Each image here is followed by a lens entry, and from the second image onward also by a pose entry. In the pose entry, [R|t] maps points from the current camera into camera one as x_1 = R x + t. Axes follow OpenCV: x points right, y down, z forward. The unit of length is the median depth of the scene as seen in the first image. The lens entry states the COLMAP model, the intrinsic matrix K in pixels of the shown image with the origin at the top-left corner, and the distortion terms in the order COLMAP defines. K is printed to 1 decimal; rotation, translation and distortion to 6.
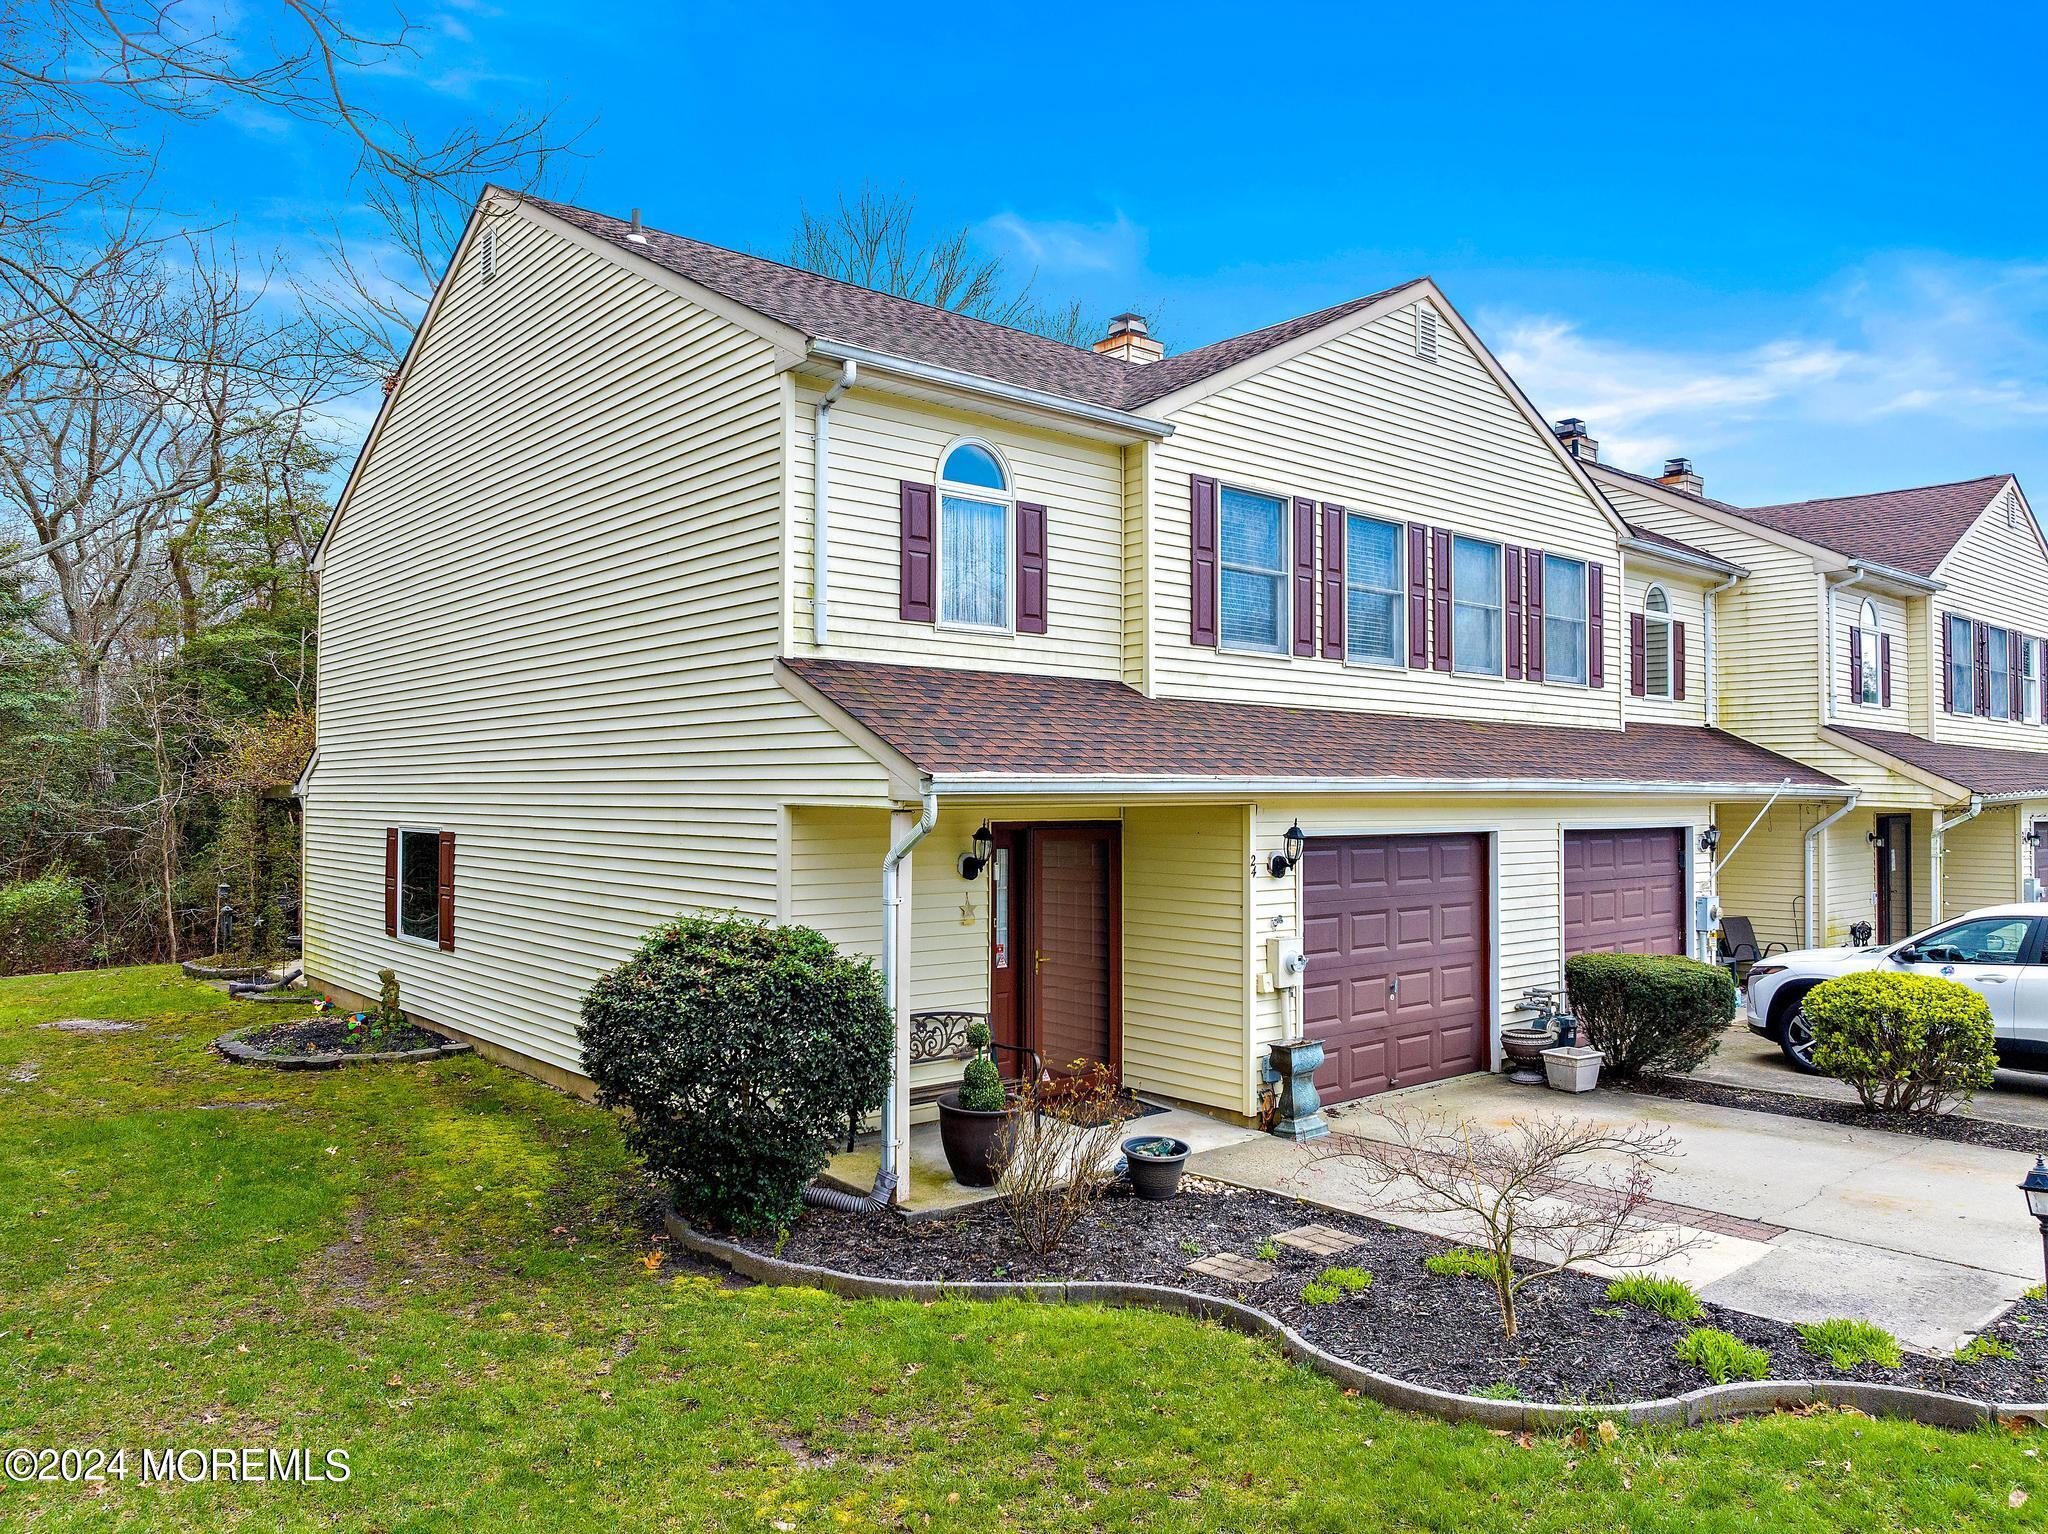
lens RADIAL K [[1439.6, 0, 1024.0], [0, 1439.6, 767.0], [0, 0, 1]] dist [-0.039156, 0.005404]
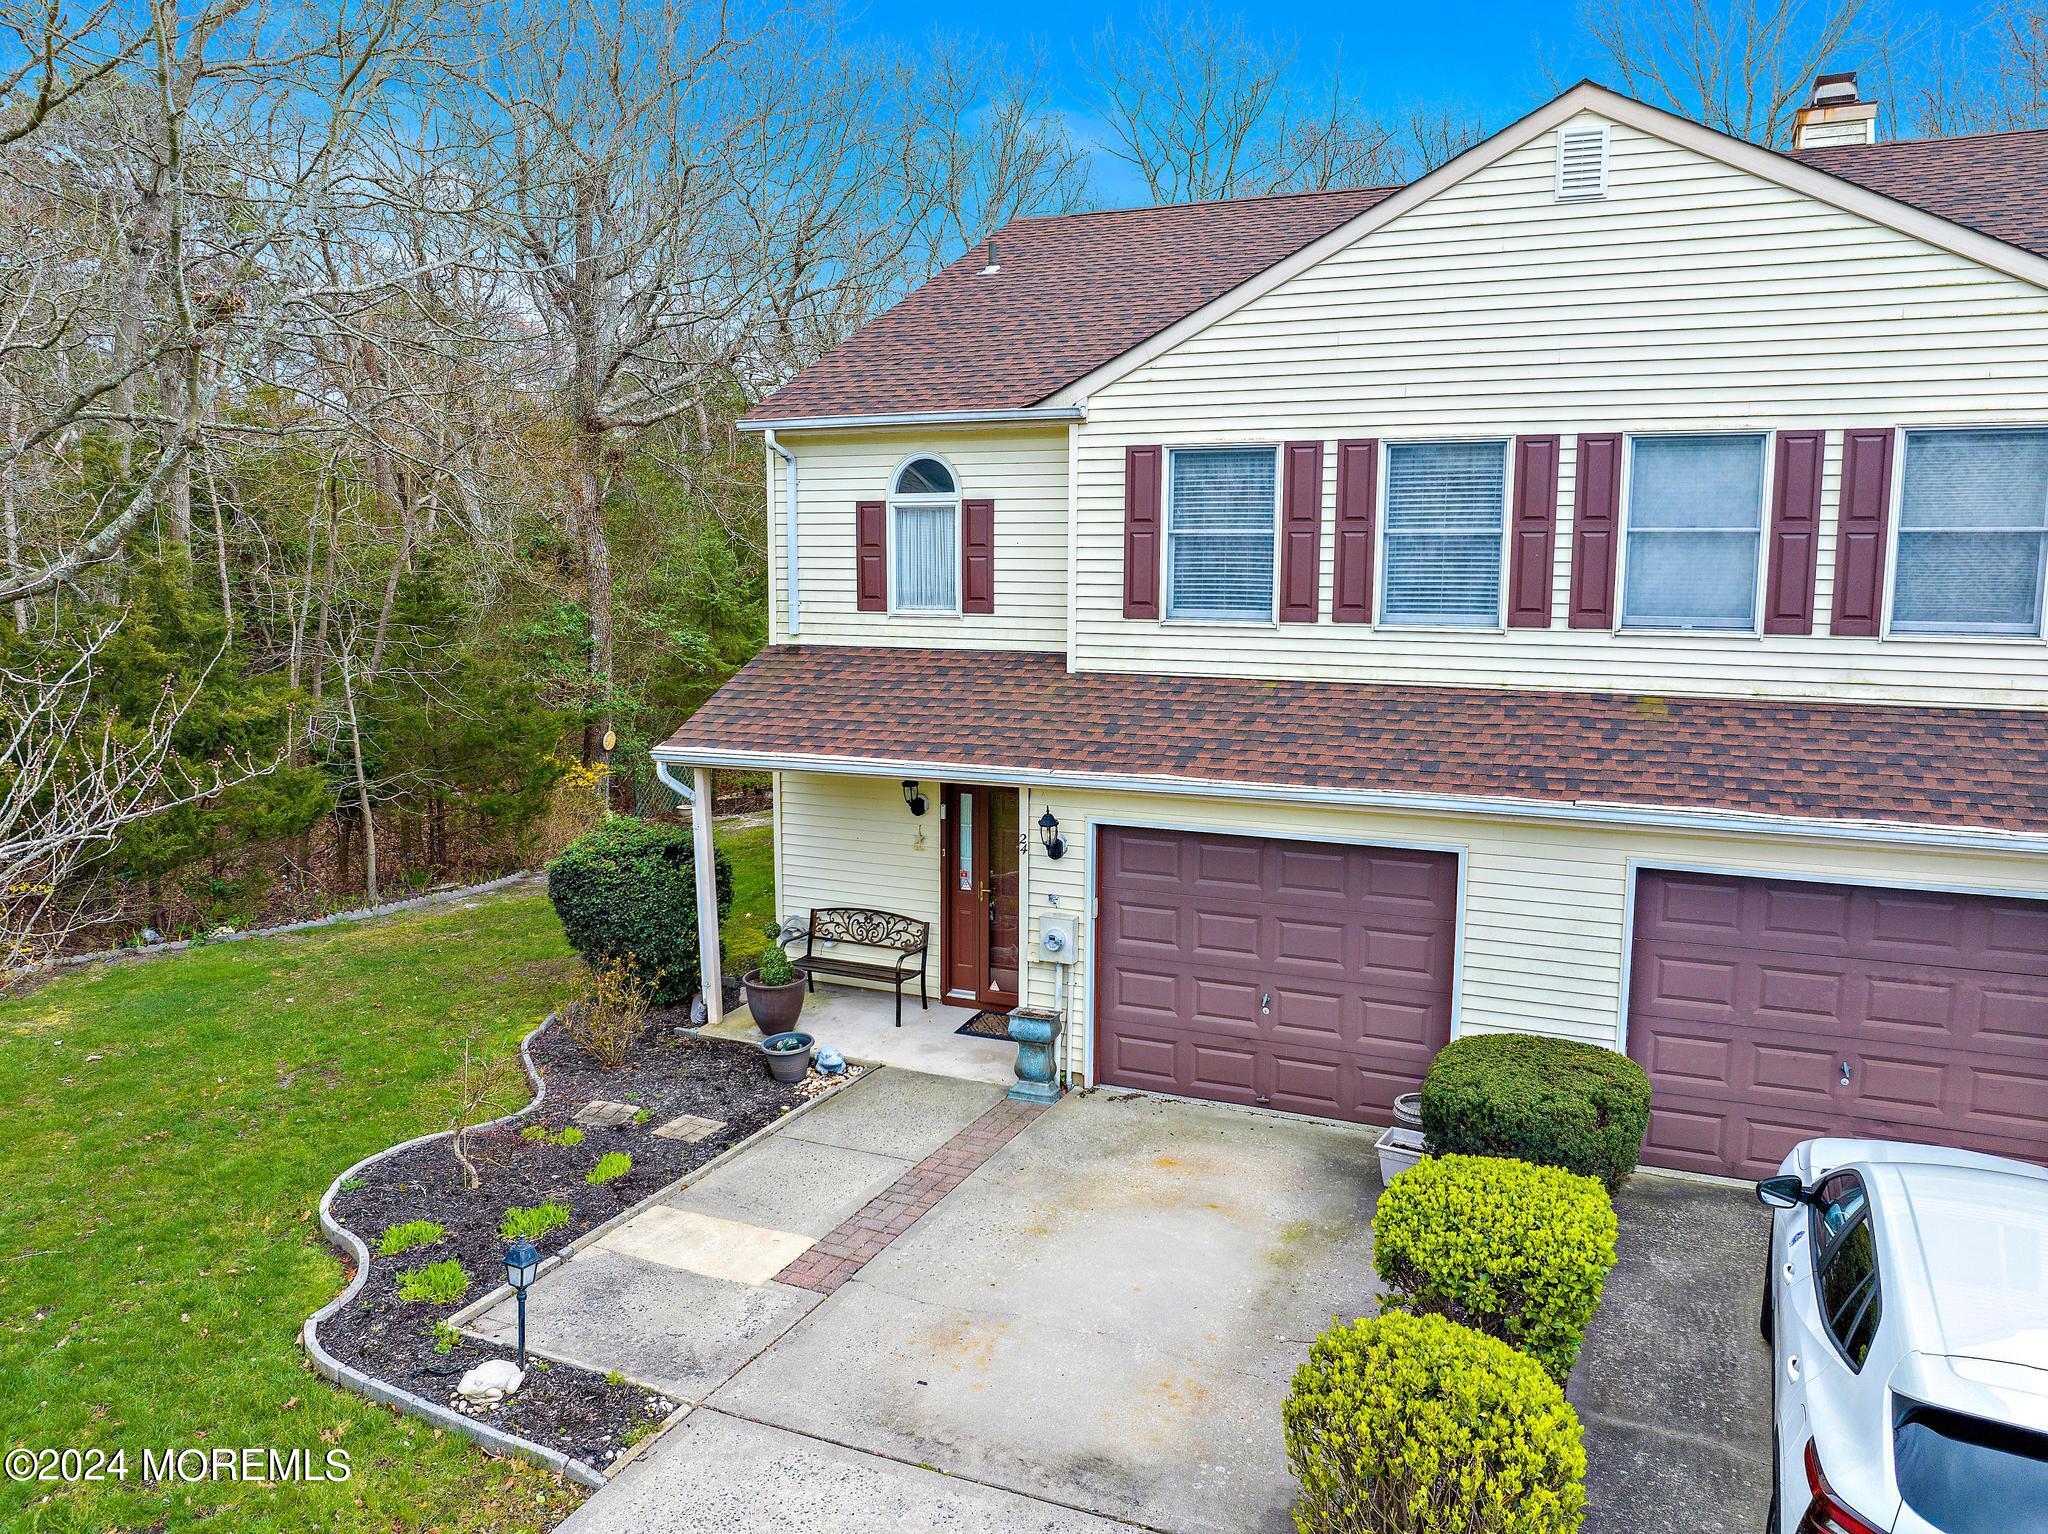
lens RADIAL K [[1439.6, 0, 1024.0], [0, 1439.6, 767.0], [0, 0, 1]] dist [-0.039156, 0.005404]
pose [[0.436871, 0.127356, -0.890463, 1.074564], [0.015067, 0.988752, 0.148805, -0.143261], [0.899398, -0.078425, 0.430038, 0.526671]]
